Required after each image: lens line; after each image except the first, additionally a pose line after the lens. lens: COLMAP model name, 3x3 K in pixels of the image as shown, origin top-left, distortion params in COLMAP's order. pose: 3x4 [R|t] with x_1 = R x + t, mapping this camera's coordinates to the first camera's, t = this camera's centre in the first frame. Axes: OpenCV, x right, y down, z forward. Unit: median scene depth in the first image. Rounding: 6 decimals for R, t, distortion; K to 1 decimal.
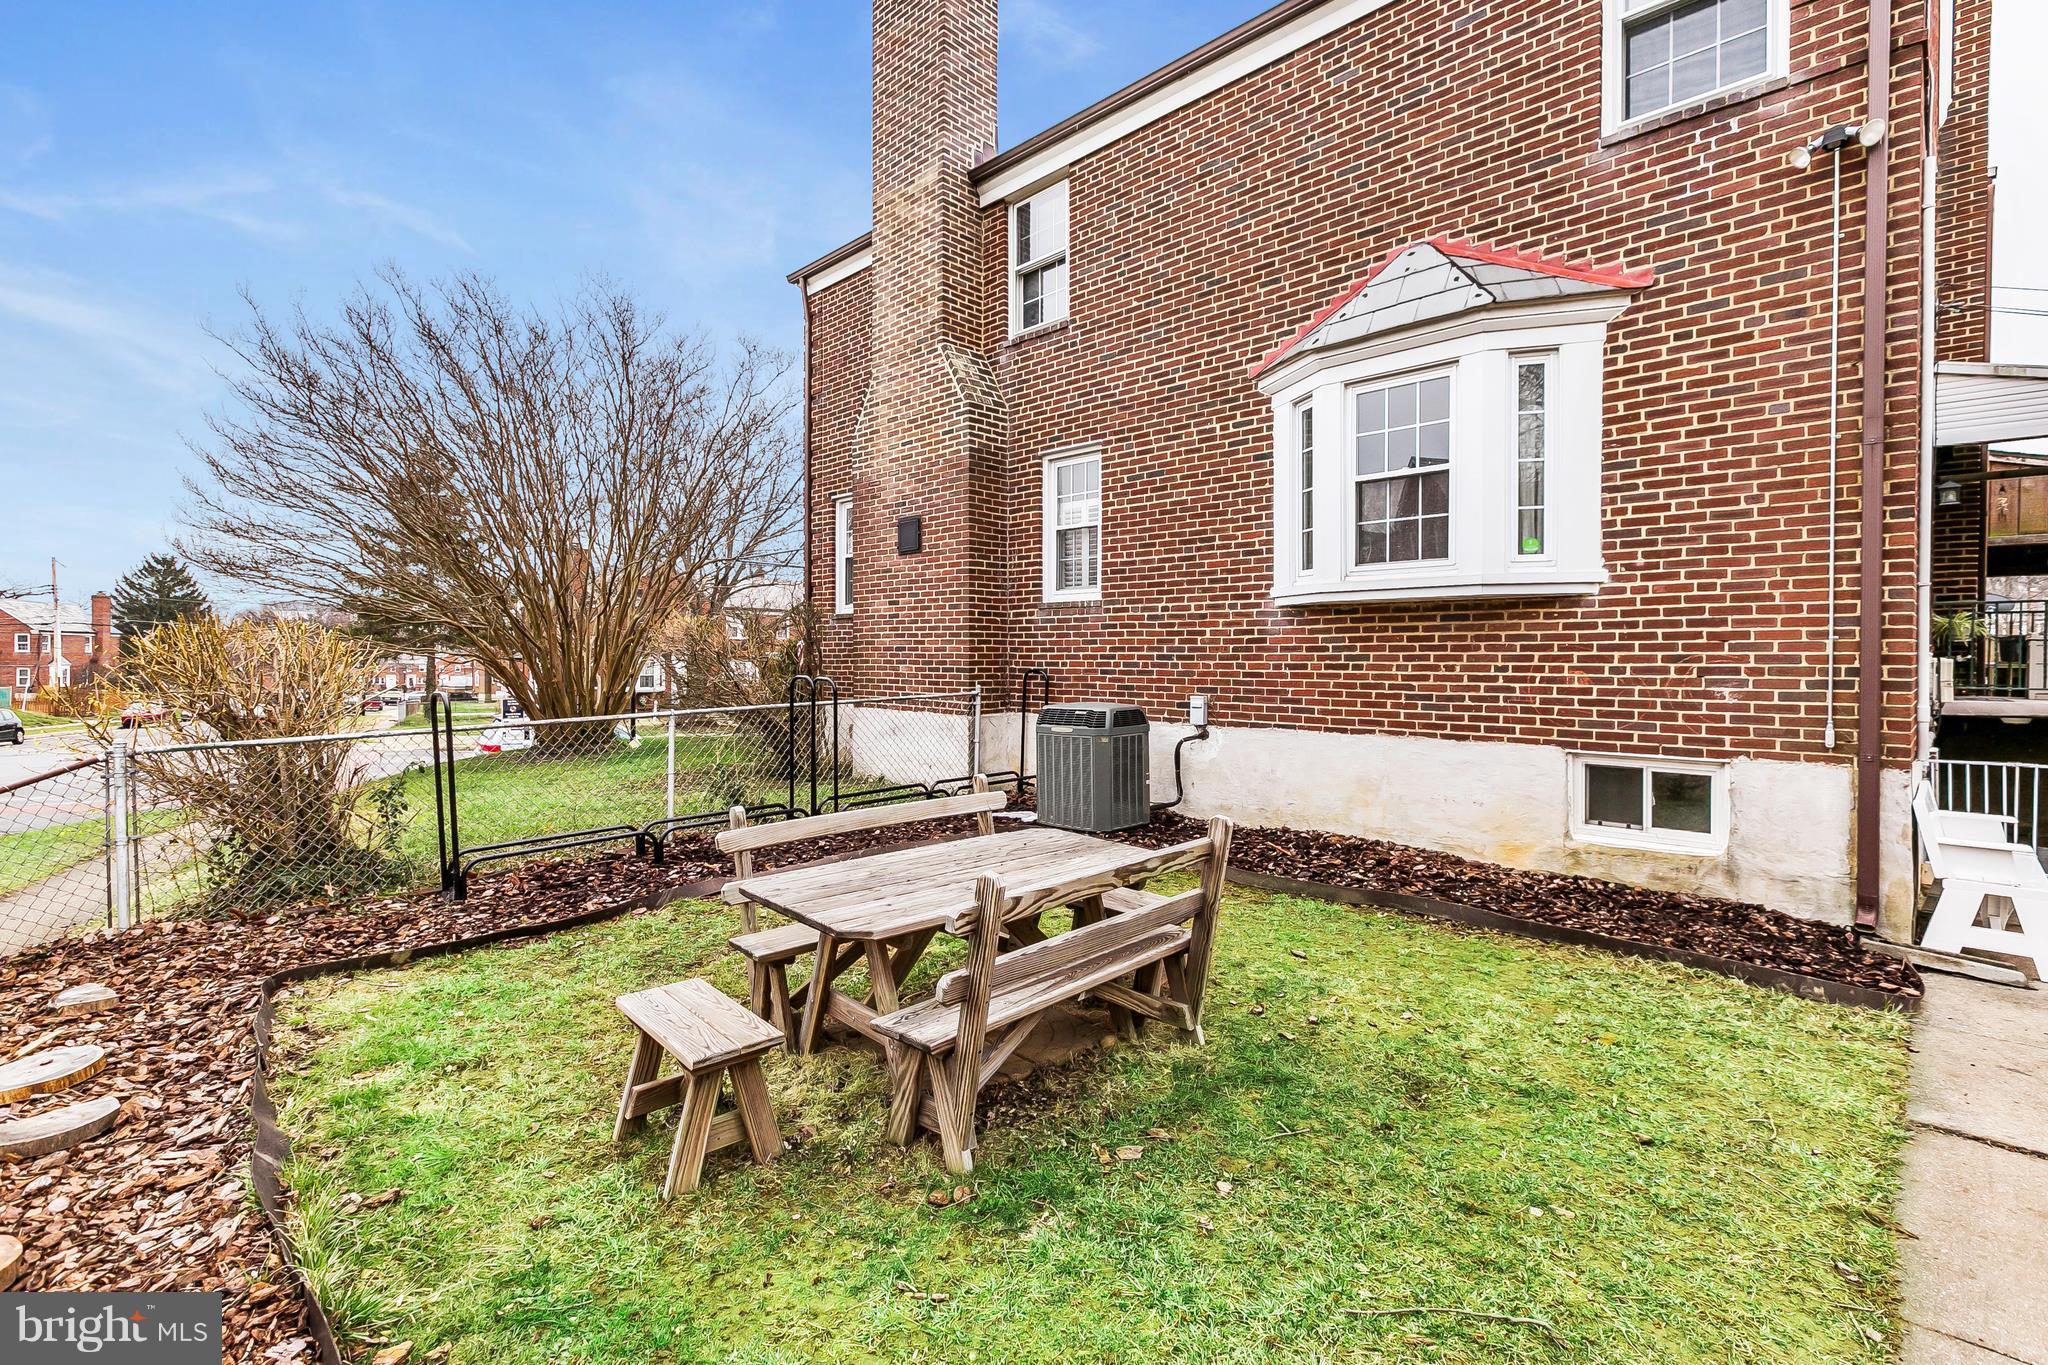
lens RADIAL K [[932.0, 0, 1033.9], [0, 932.0, 688.5], [0, 0, 1]] dist [-0.003103, -0.000768]
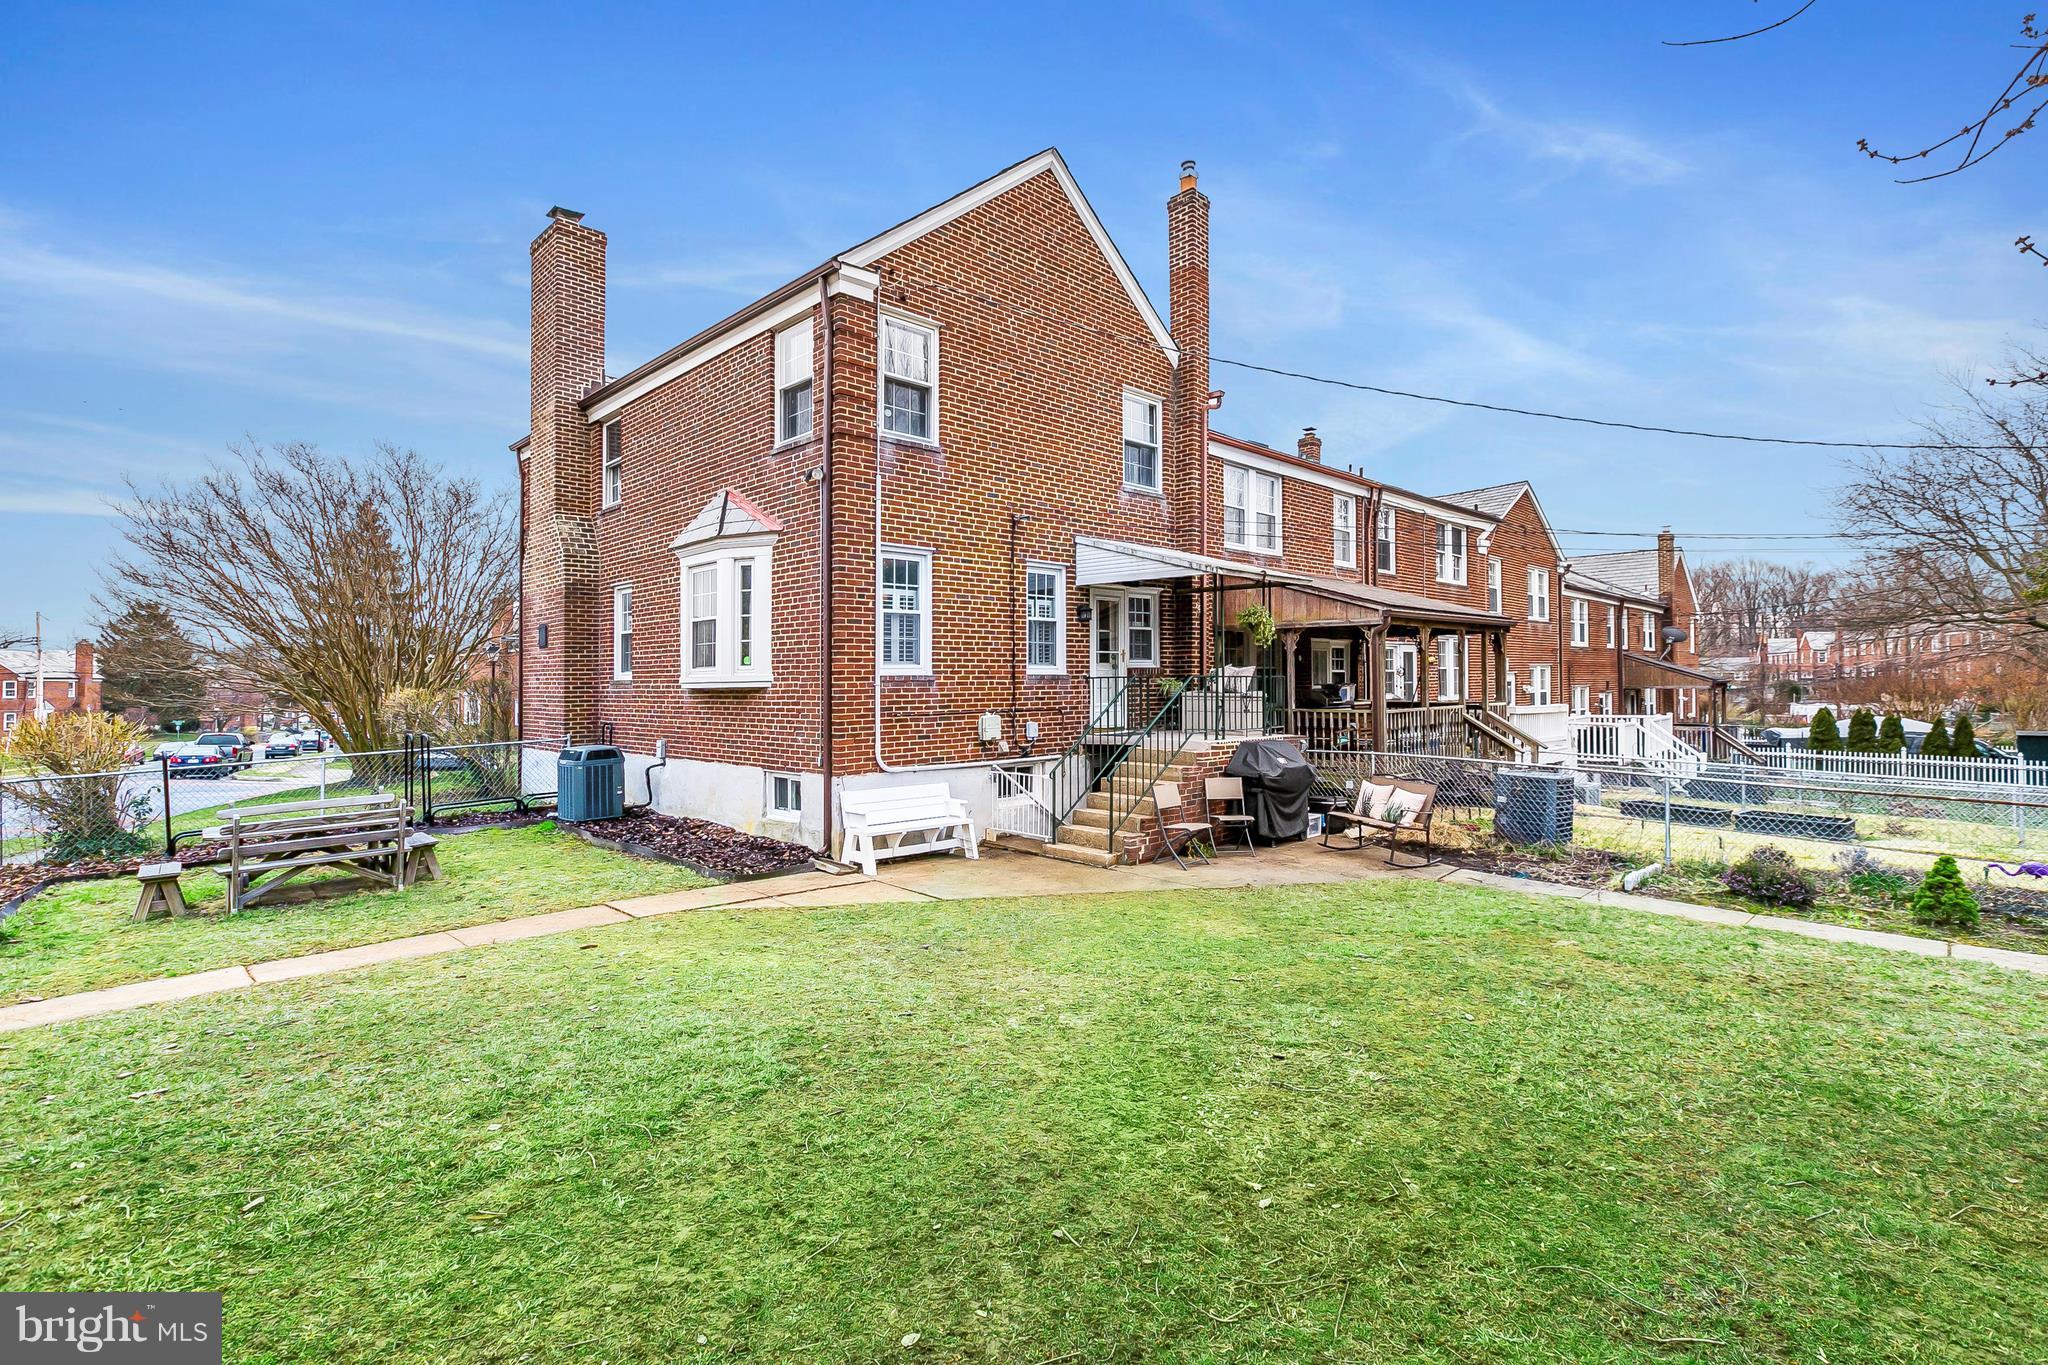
lens RADIAL K [[932.0, 0, 1011.0], [0, 932.0, 681.4], [0, 0, 1]] dist [-0.003103, -0.000768]
pose [[0.999765, -0.019910, -0.008564, 0.878203], [0.019641, 0.999345, -0.030391, -0.036624], [0.009163, 0.030215, 0.999501, -0.713777]]
